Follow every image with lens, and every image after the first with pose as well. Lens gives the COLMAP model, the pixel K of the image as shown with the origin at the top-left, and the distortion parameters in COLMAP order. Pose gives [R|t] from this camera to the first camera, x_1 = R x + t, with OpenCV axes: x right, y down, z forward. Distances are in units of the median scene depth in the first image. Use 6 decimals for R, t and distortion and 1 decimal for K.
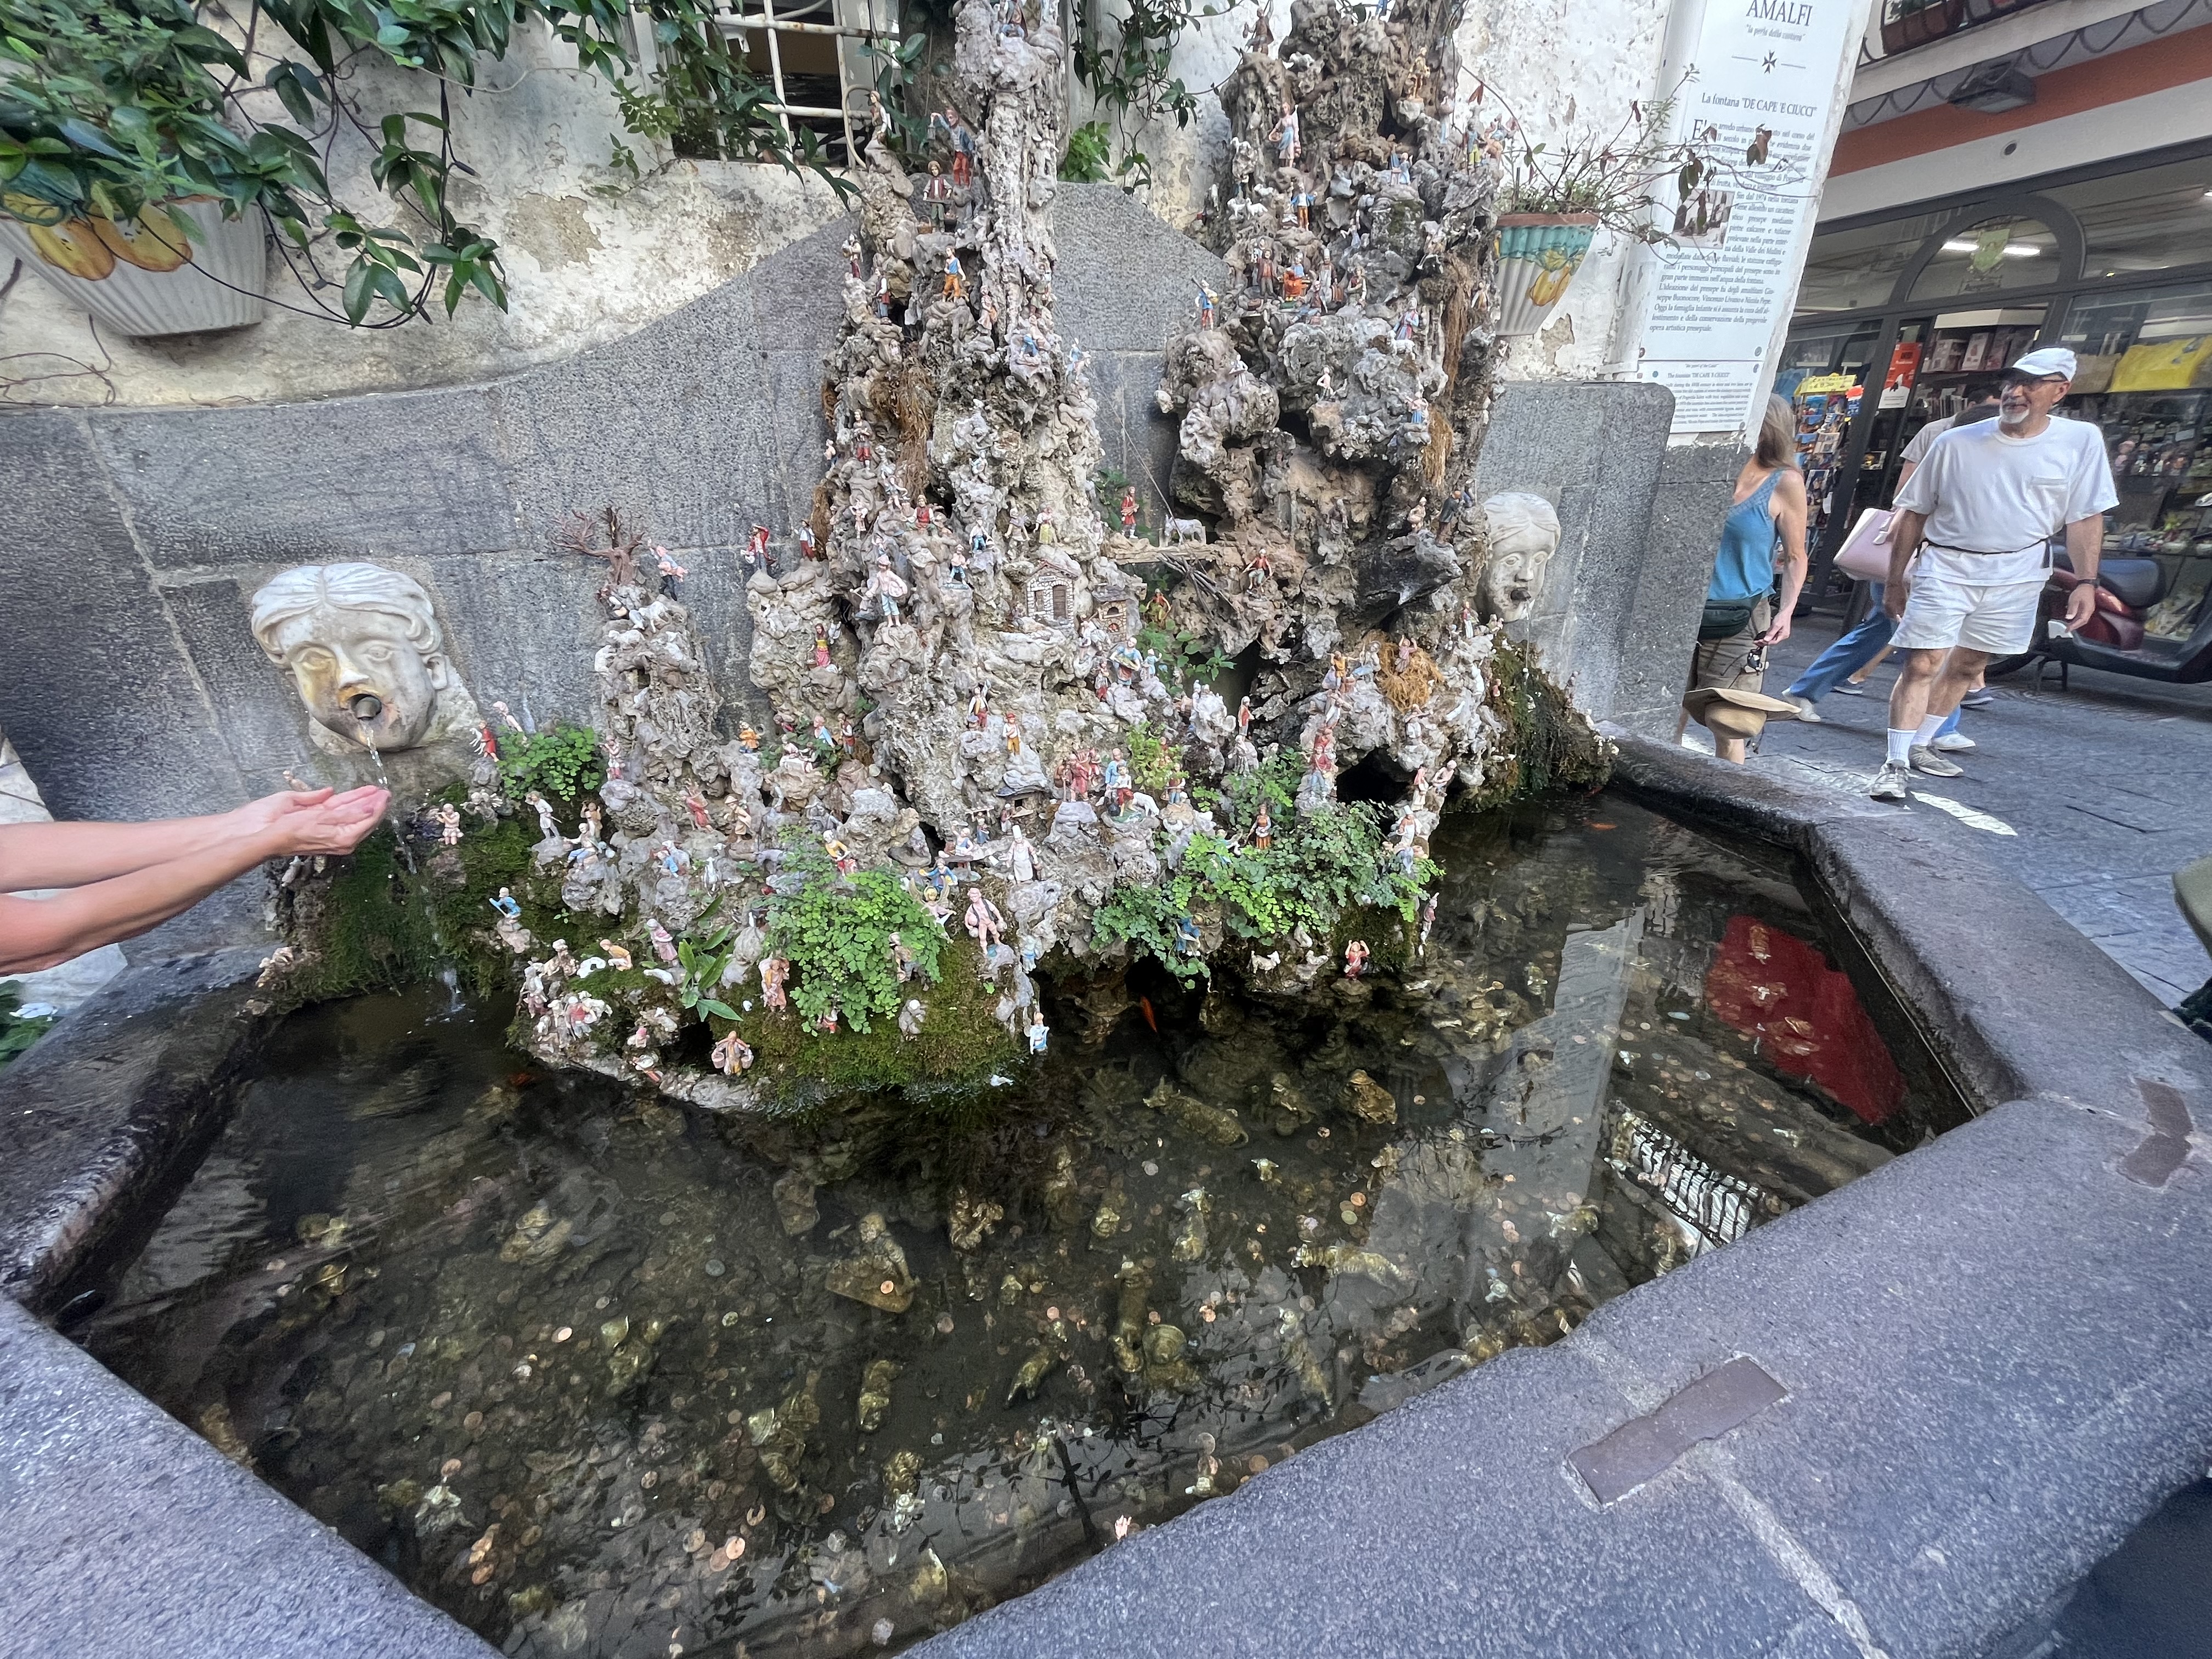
lens RADIAL K [[891.5, 0, 1109.5], [0, 891.5, 832.0], [0, 0, 1]] dist [-0.006670, -0.000619]
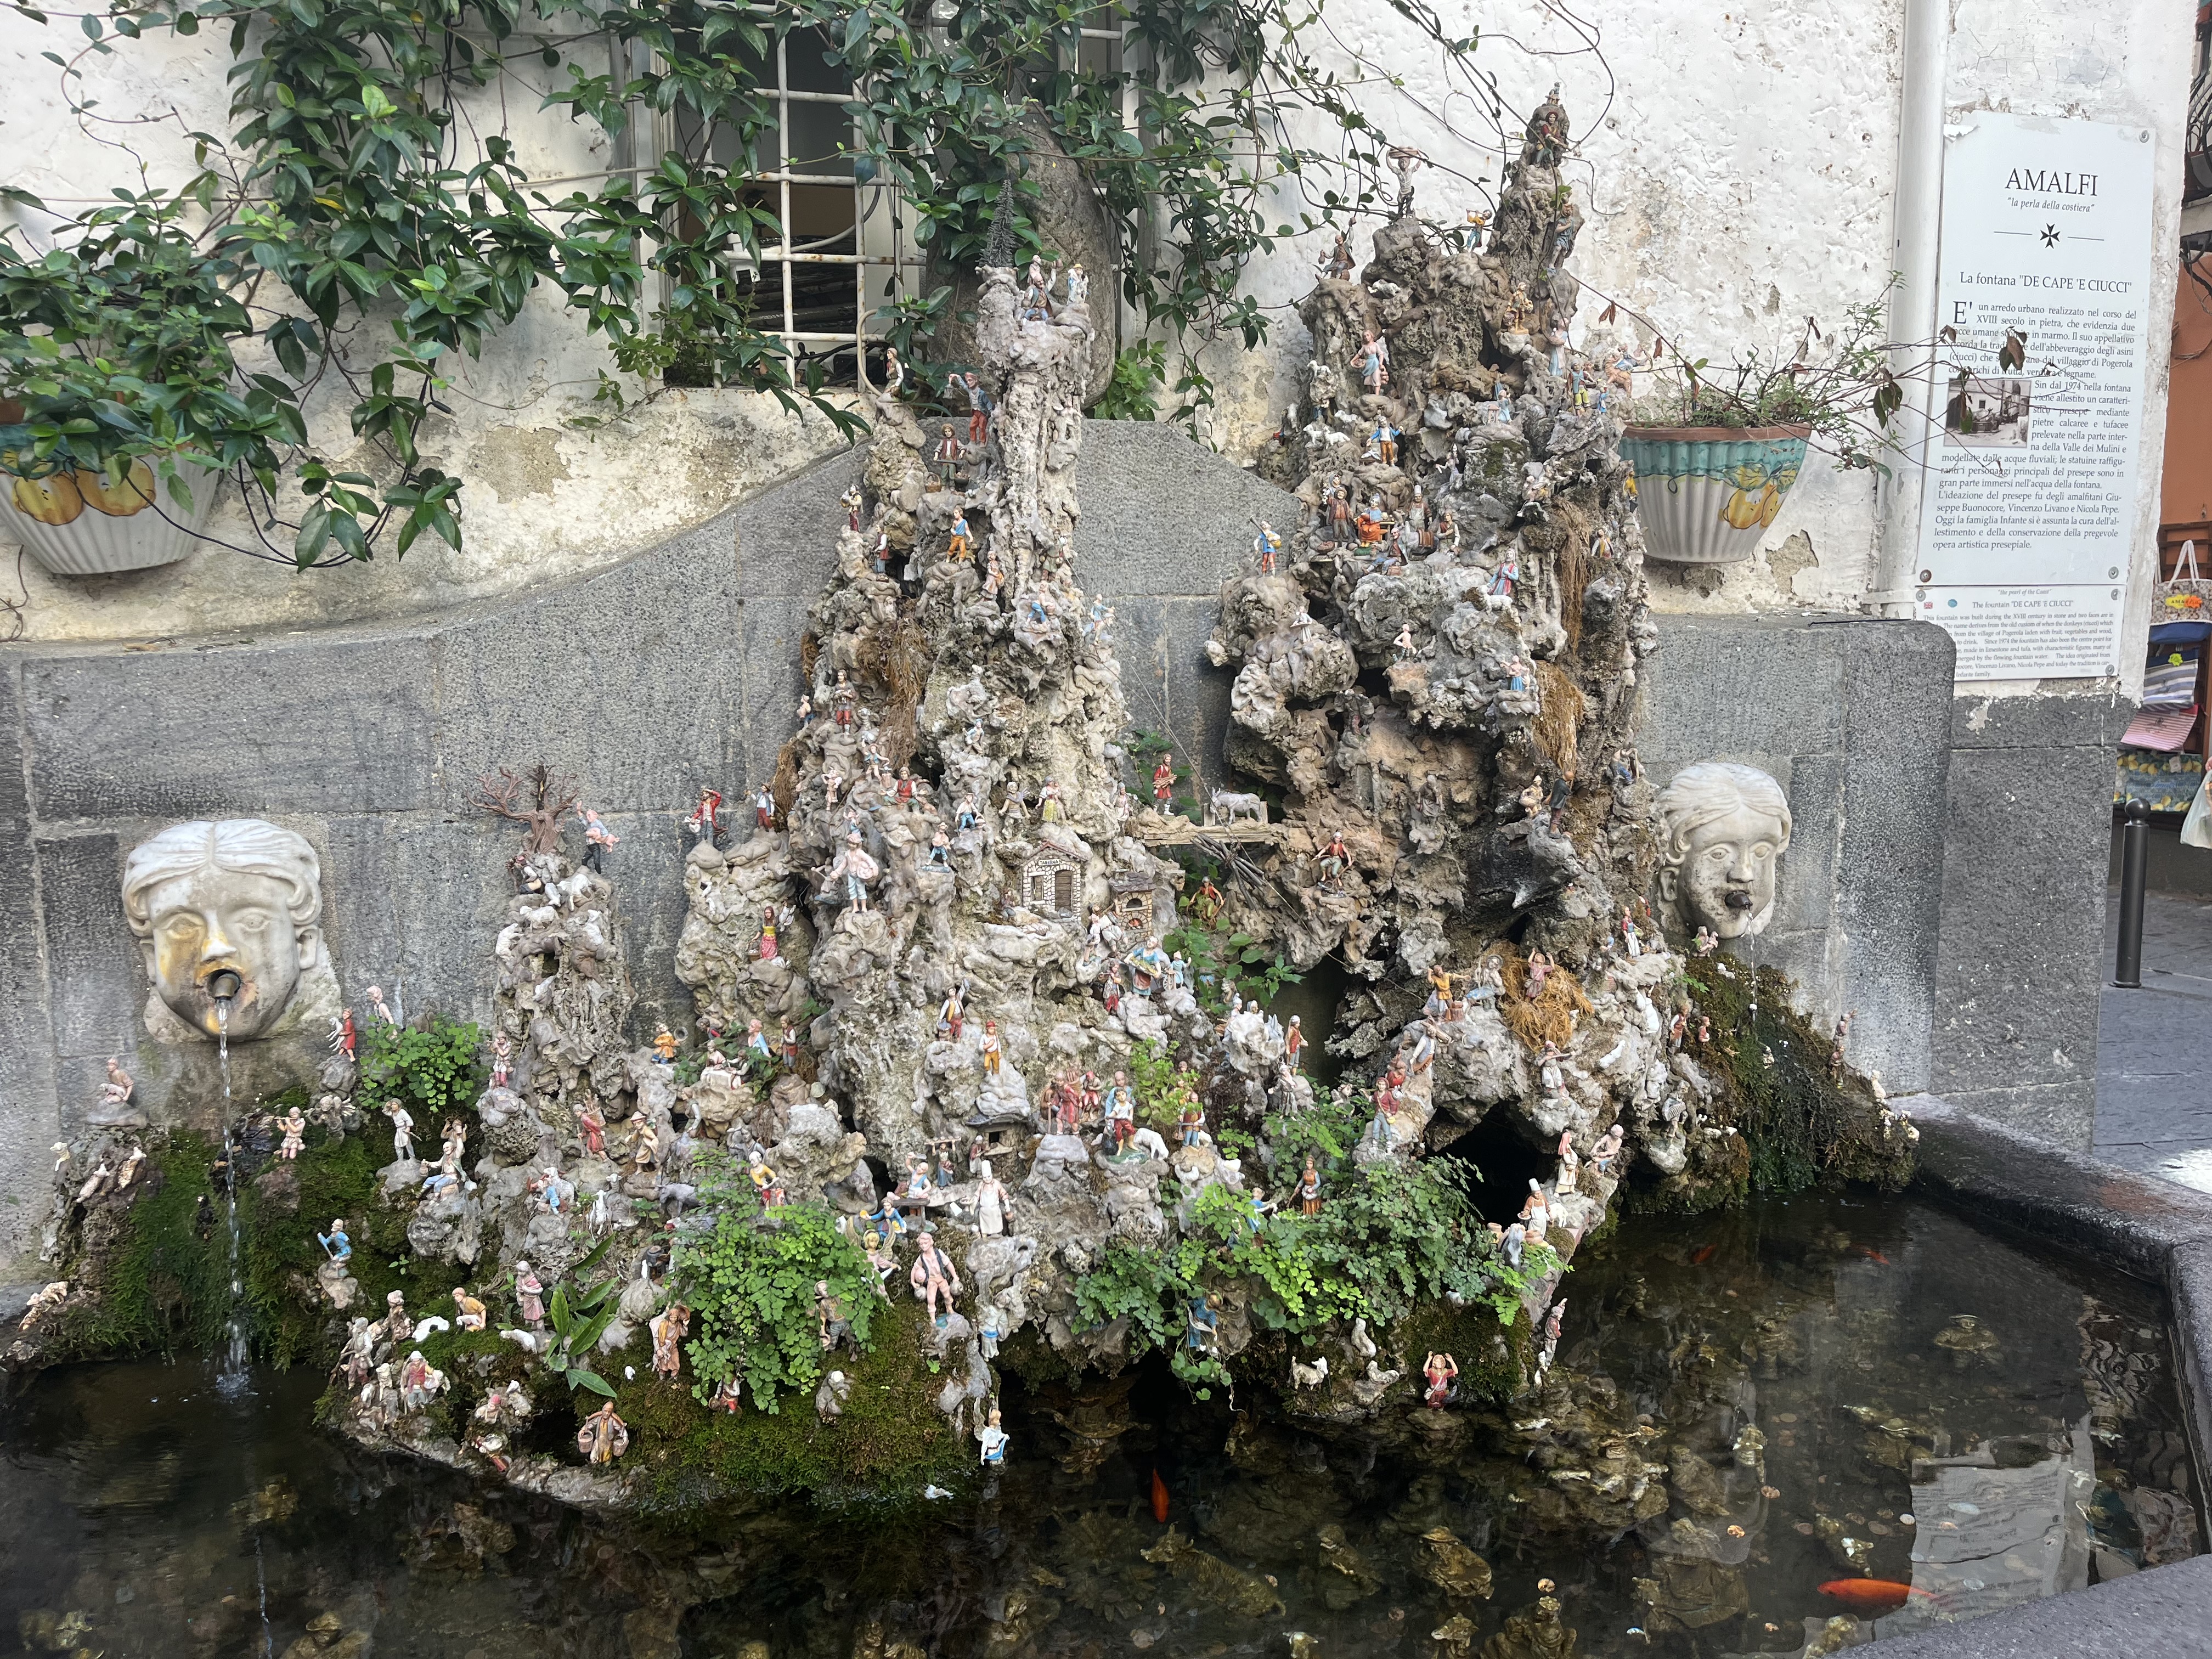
lens RADIAL K [[1657.3, 0, 1112.0], [0, 1657.3, 831.4], [0, 0, 1]] dist [0.033090, -0.021336]
pose [[0.995768, 0.028860, -0.087253, 0.116513], [-0.052344, 0.958470, -0.280347, 0.109190], [0.075539, 0.283728, 0.955925, -0.447304]]
